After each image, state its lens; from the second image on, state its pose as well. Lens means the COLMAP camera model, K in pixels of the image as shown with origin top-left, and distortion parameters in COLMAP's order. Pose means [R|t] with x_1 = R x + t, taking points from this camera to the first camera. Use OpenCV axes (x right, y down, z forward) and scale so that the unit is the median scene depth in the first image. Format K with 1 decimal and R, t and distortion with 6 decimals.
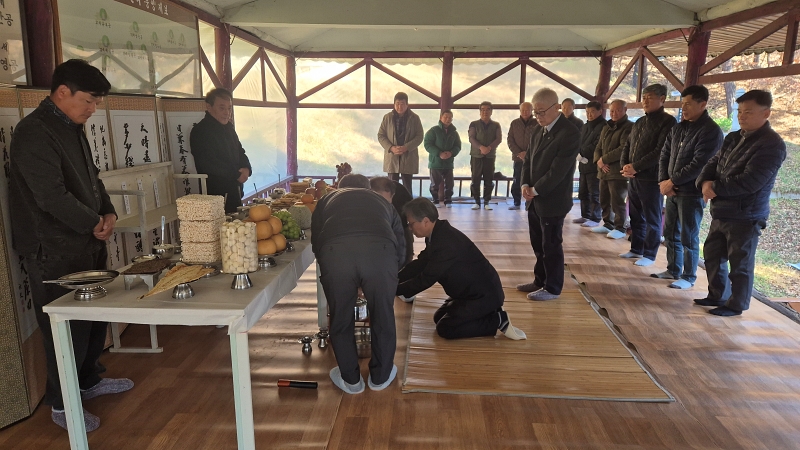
lens RADIAL K [[524.7, 0, 400.5], [0, 524.7, 230.1], [0, 0, 1]] dist [0.044128, -0.016483]
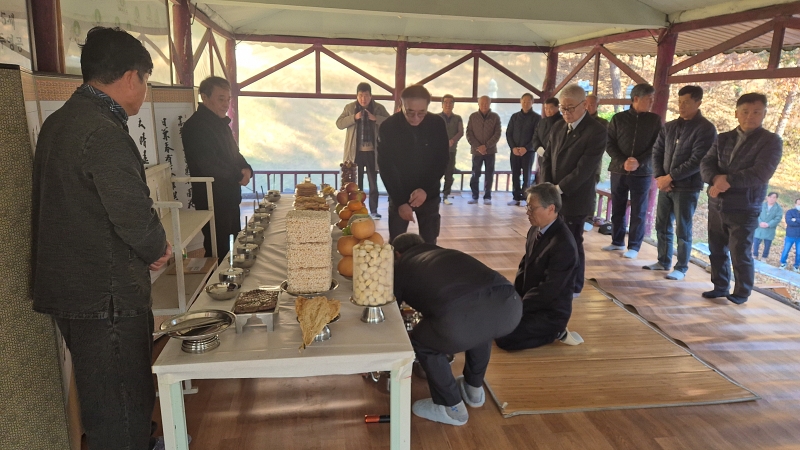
lens RADIAL K [[524.7, 0, 400.9], [0, 524.7, 230.5], [0, 0, 1]] dist [0.044128, -0.016483]
pose [[0.979045, -0.032523, 0.201030, -0.193203], [0.028153, 0.999302, 0.024560, -0.024967], [-0.201688, -0.018386, 0.979277, 0.076636]]
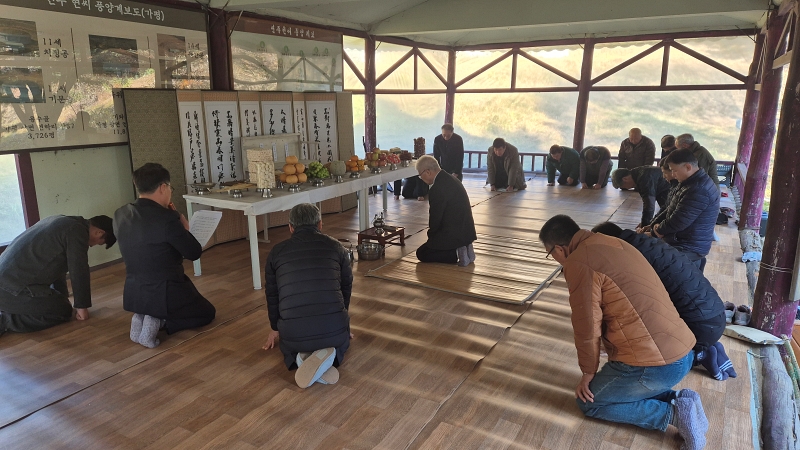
lens RADIAL K [[524.7, 0, 397.6], [0, 524.7, 220.0], [0, 0, 1]] dist [0.044128, -0.016483]
pose [[0.889566, 0.094818, -0.446857, 0.426038], [-0.087113, 0.995481, 0.037812, 0.034579], [0.448423, 0.005291, 0.893806, -0.210063]]
